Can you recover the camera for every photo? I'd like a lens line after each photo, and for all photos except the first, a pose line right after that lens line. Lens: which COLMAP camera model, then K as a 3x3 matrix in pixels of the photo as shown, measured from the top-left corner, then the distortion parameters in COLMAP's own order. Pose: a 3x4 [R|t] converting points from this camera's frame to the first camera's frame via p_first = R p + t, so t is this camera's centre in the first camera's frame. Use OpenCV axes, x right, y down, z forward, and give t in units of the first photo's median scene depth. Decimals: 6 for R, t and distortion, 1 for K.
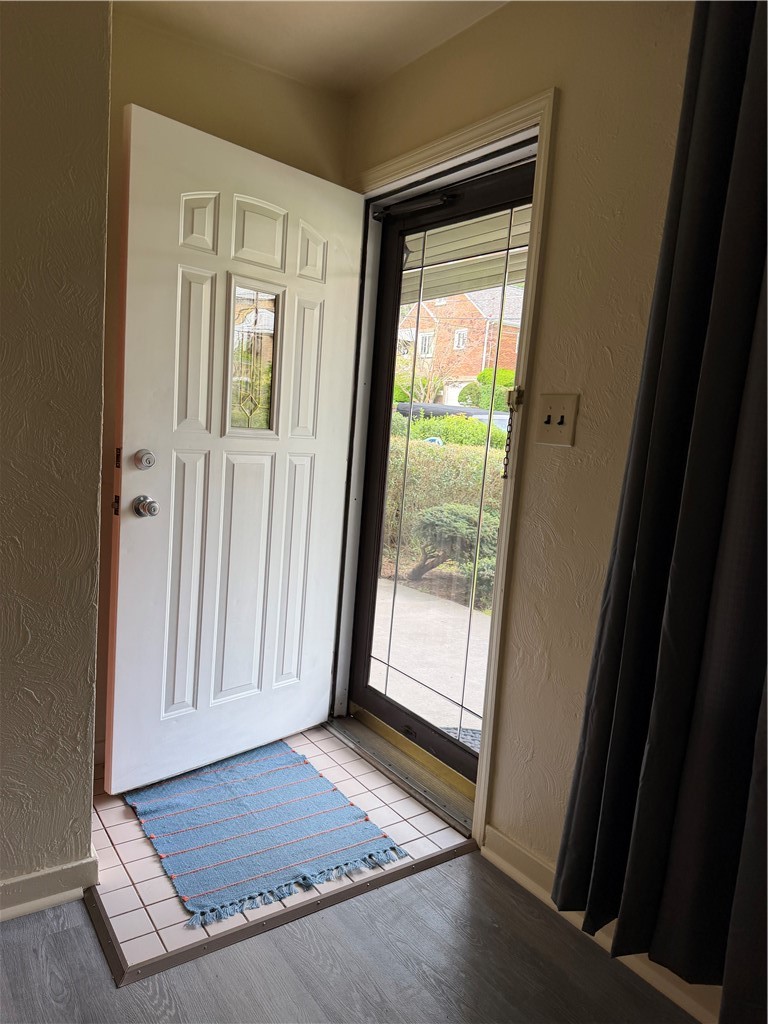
lens RADIAL K [[703.8, 0, 384.0], [0, 703.8, 512.0], [0, 0, 1]] dist [-0.039135, -0.004244]
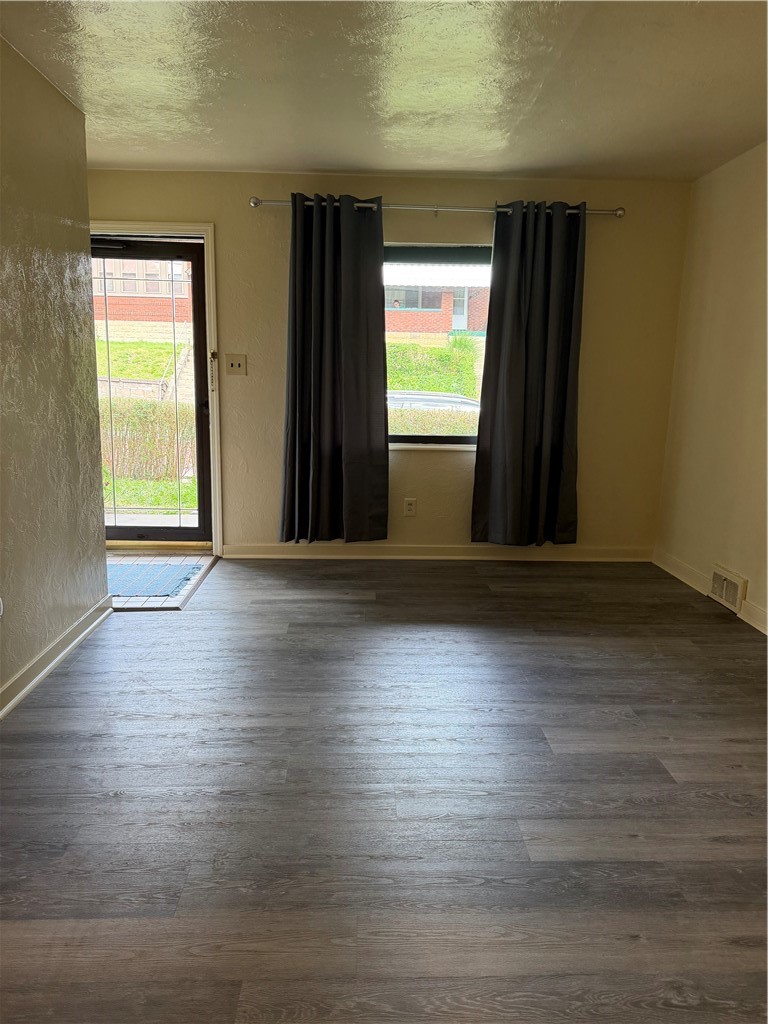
lens RADIAL K [[703.8, 0, 384.0], [0, 703.8, 512.0], [0, 0, 1]] dist [-0.039135, -0.004244]
pose [[0.541250, -0.217434, 0.812263, -1.565905], [0.121069, 0.976075, 0.180611, -0.009325], [-0.832100, 0.000584, 0.554625, -0.786446]]
